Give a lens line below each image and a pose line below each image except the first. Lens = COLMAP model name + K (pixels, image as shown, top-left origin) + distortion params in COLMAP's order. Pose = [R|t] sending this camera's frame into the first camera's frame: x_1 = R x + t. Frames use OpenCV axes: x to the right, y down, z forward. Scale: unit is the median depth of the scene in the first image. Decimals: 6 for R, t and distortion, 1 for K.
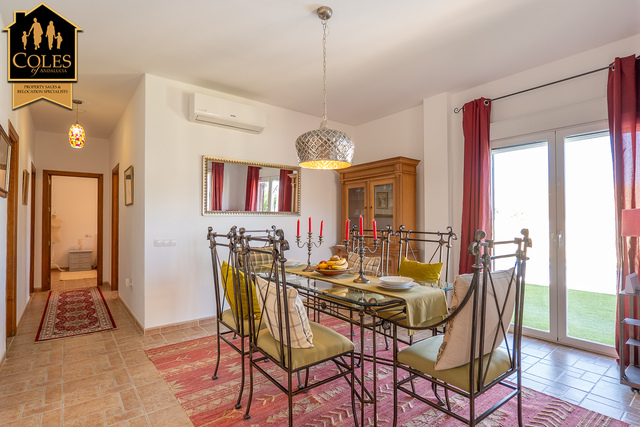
lens RADIAL K [[318.1, 0, 320.0], [0, 318.1, 213.5], [0, 0, 1]] dist [0.000097, -0.000024]
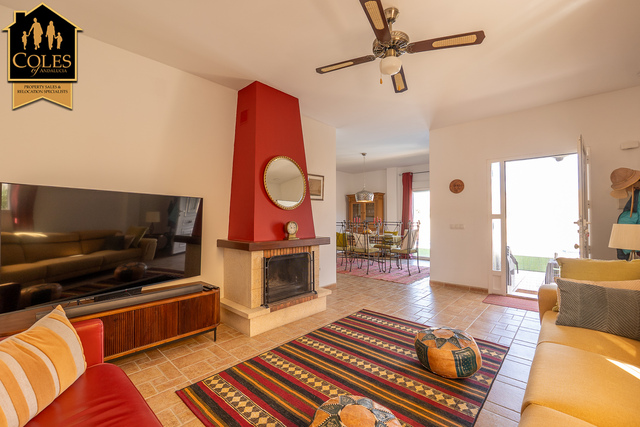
lens RADIAL K [[274.5, 0, 320.0], [0, 274.5, 213.5], [0, 0, 1]] dist [-0.002107, -0.000393]
pose [[0.986659, 0.002199, 0.162786, -0.587482], [-0.002331, 0.999997, 0.000624, -0.017631], [-0.162784, -0.000996, 0.986661, -1.117070]]
